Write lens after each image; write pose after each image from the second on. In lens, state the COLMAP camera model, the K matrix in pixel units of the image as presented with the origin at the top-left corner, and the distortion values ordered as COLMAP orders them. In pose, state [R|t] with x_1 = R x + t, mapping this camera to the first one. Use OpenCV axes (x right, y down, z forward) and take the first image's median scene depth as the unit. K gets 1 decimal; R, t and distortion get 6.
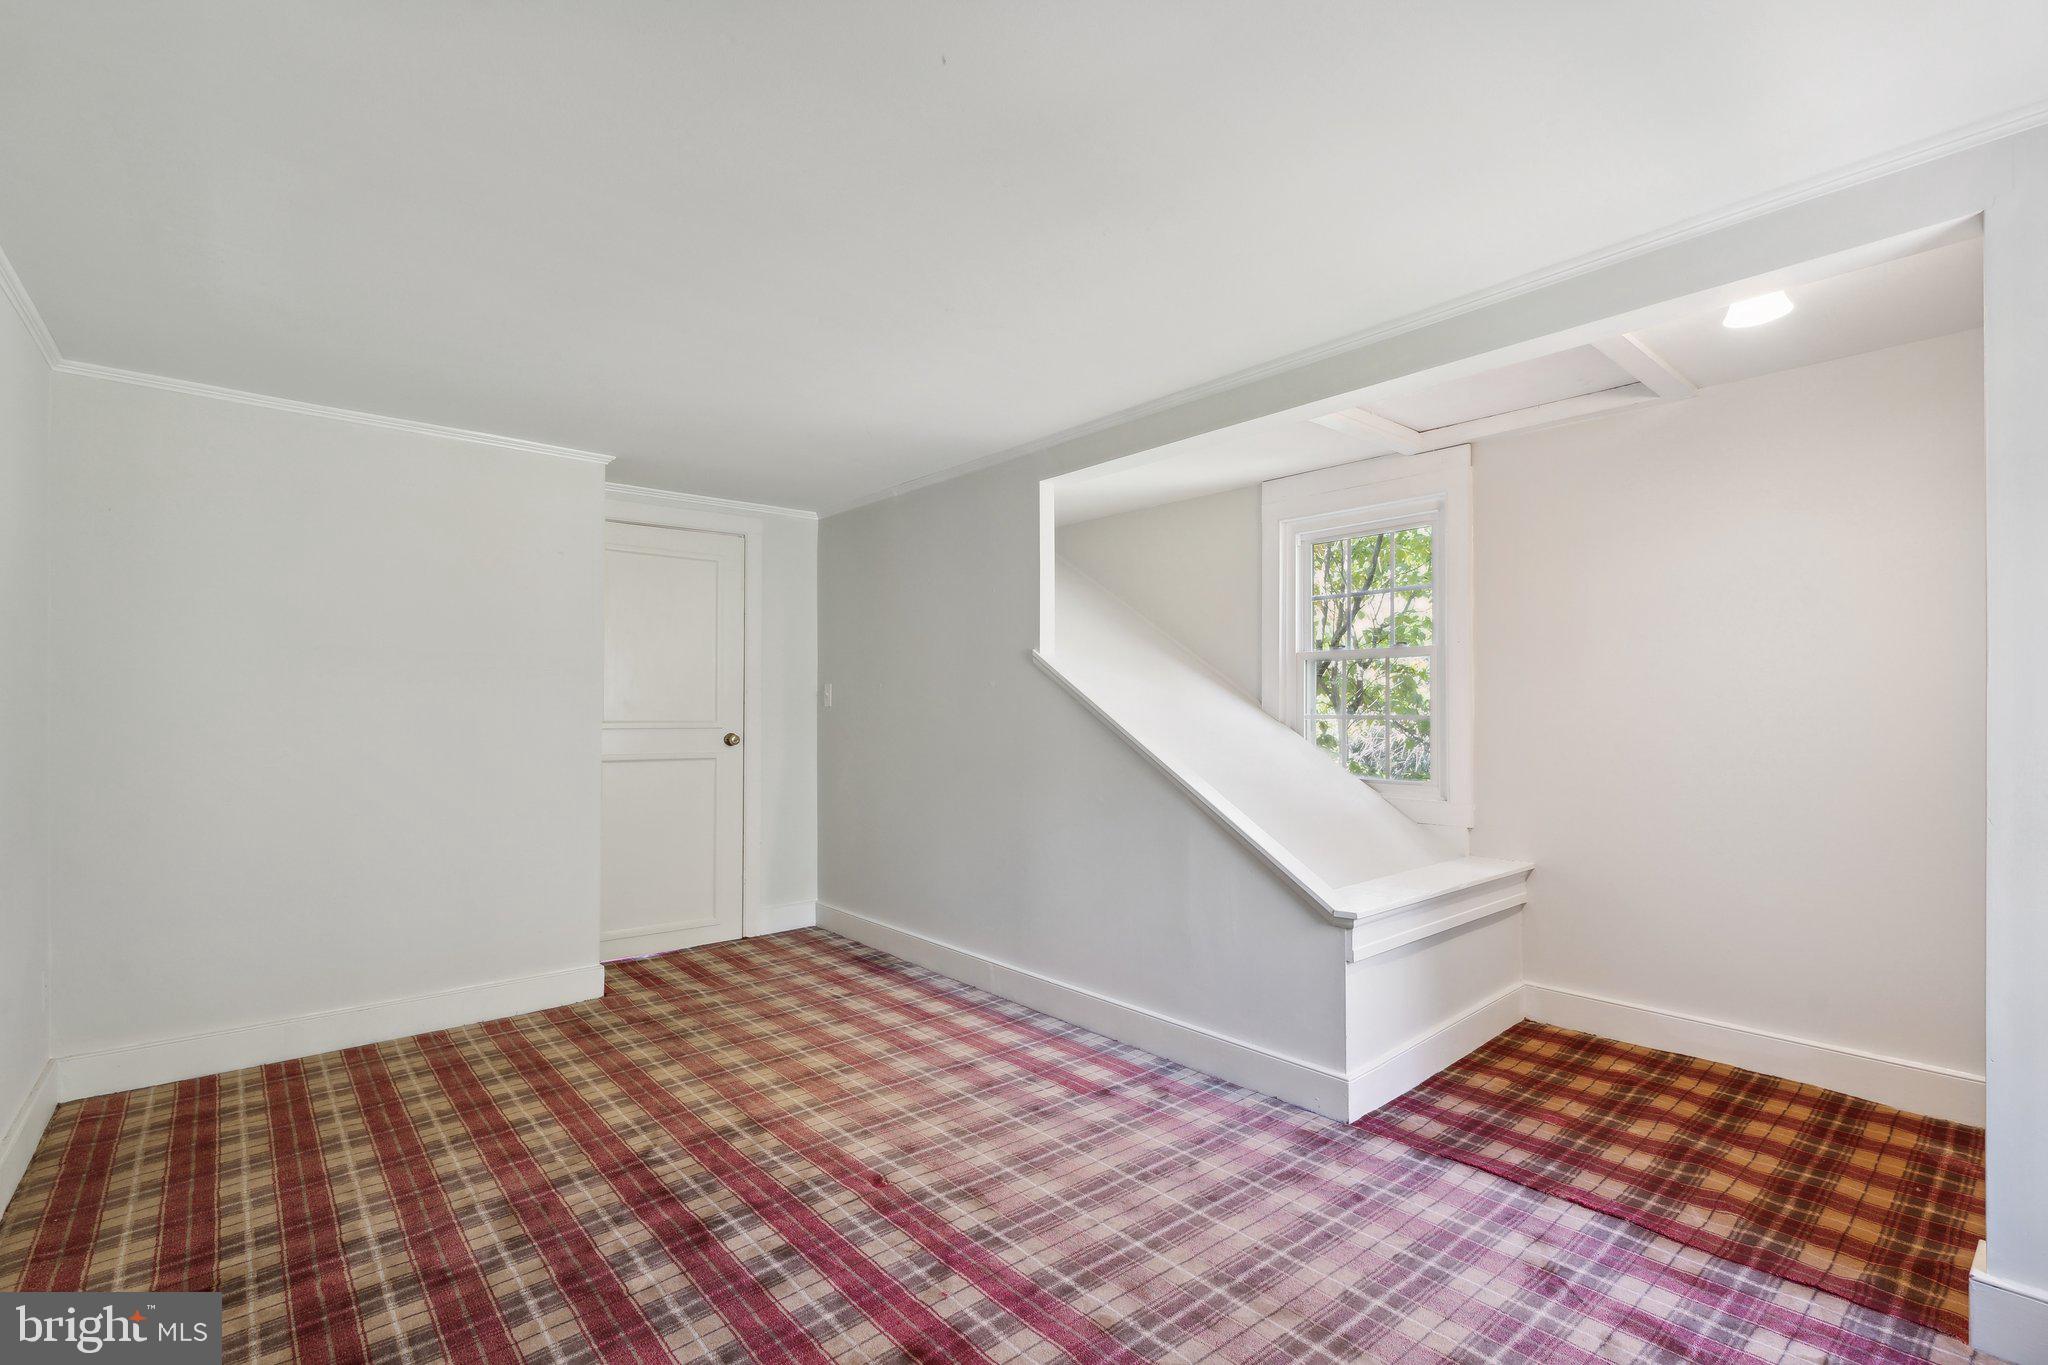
lens RADIAL K [[929.7, 0, 1016.4], [0, 929.7, 689.0], [0, 0, 1]] dist [-0.001717, -0.000412]
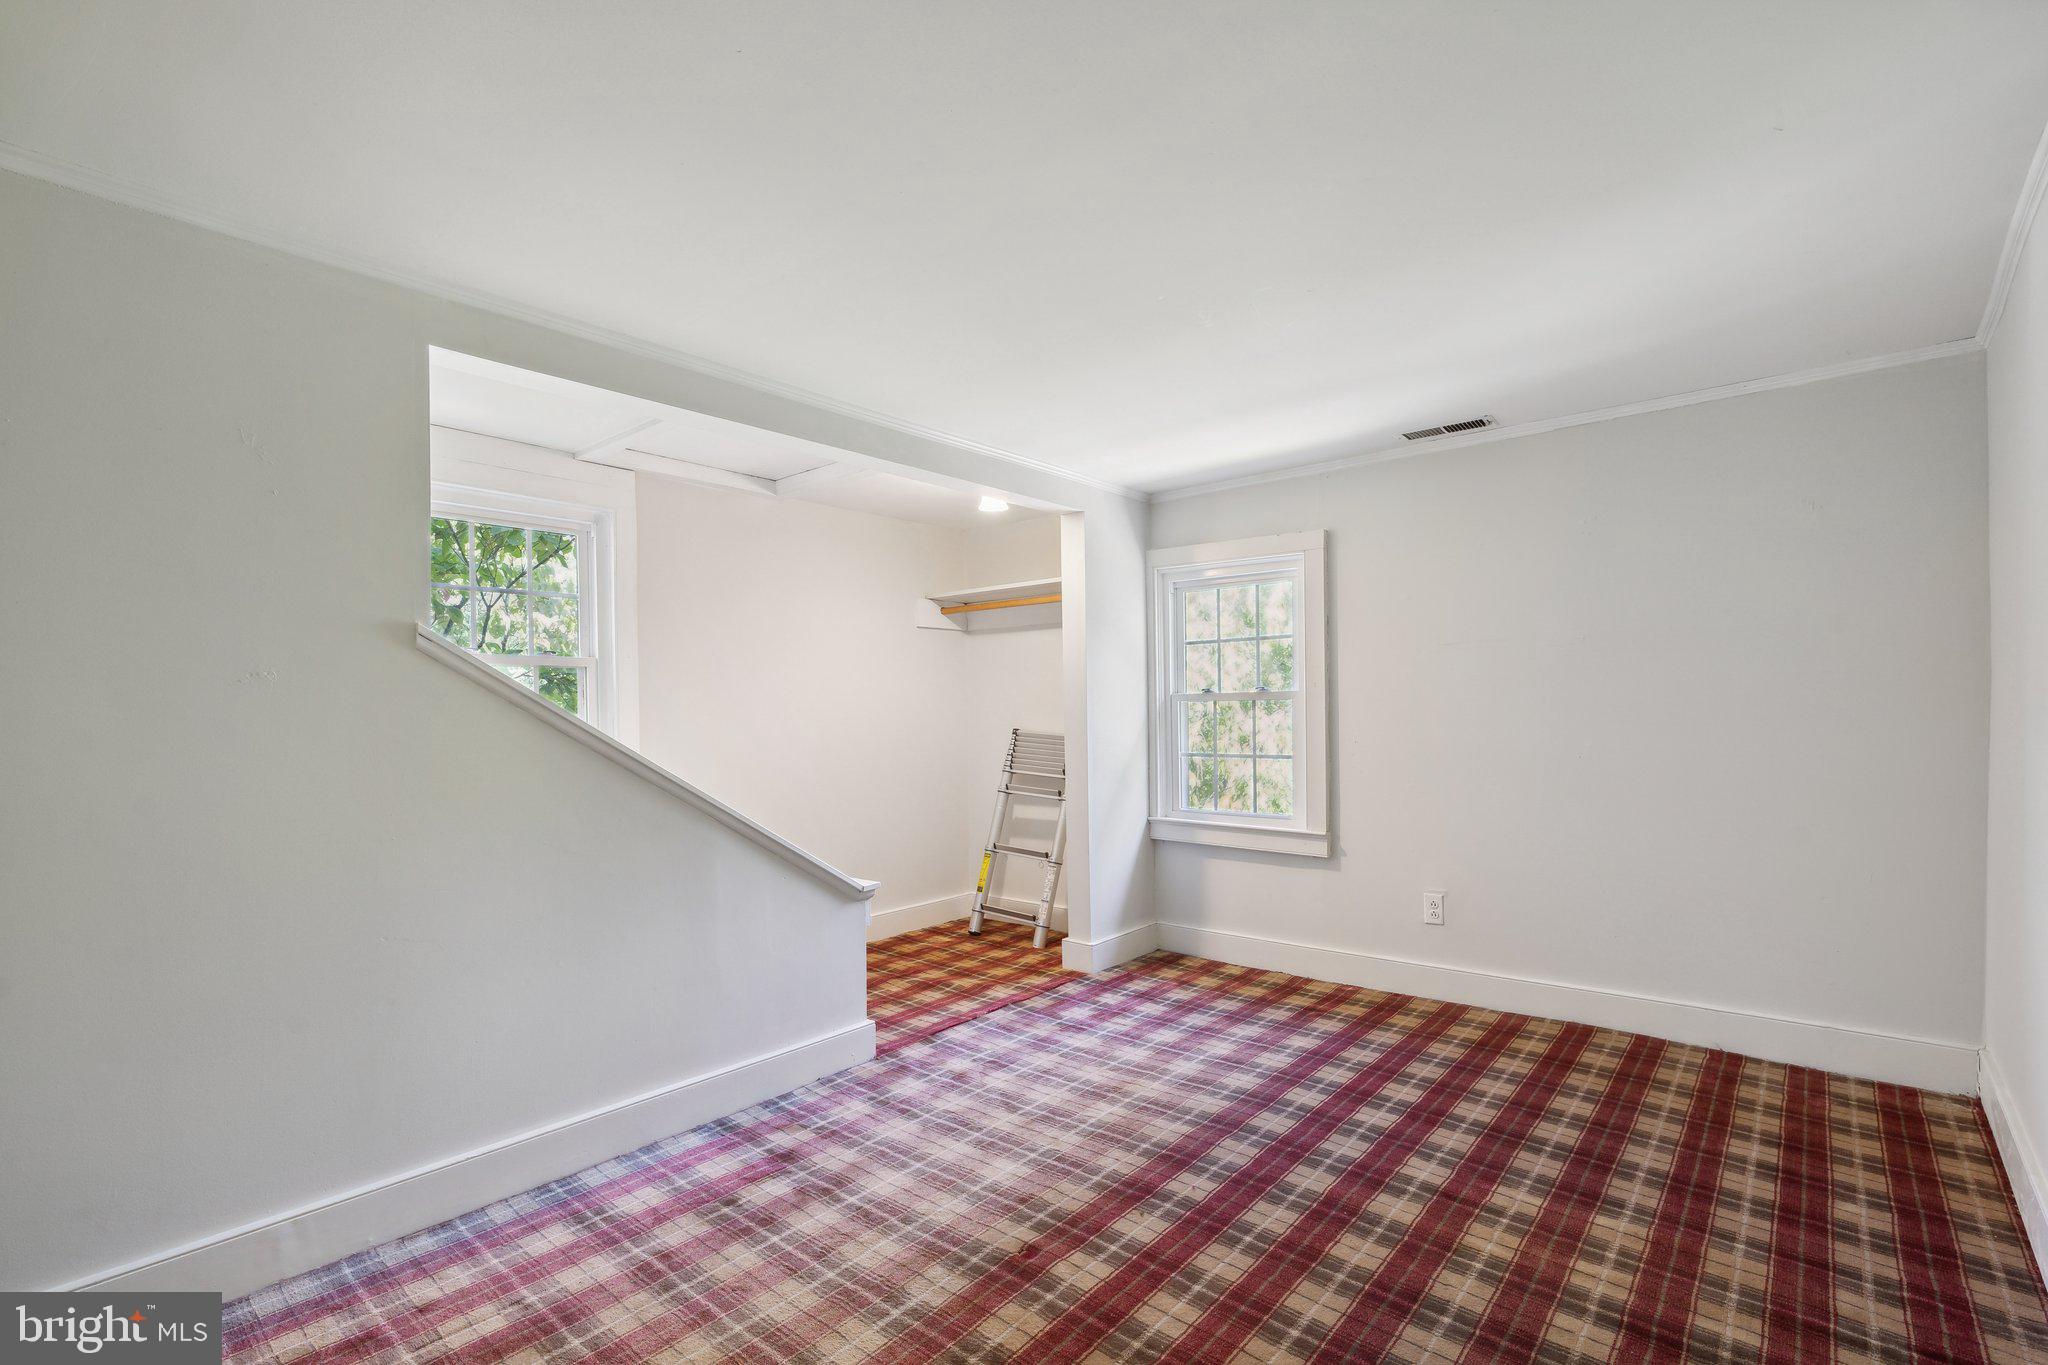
lens RADIAL K [[929.7, 0, 1016.4], [0, 929.7, 689.0], [0, 0, 1]] dist [-0.001717, -0.000412]
pose [[-0.134770, 0.023008, 0.990610, -1.044543], [-0.003057, 0.999716, -0.023635, -0.000540], [-0.990872, -0.006214, -0.134661, 1.113341]]
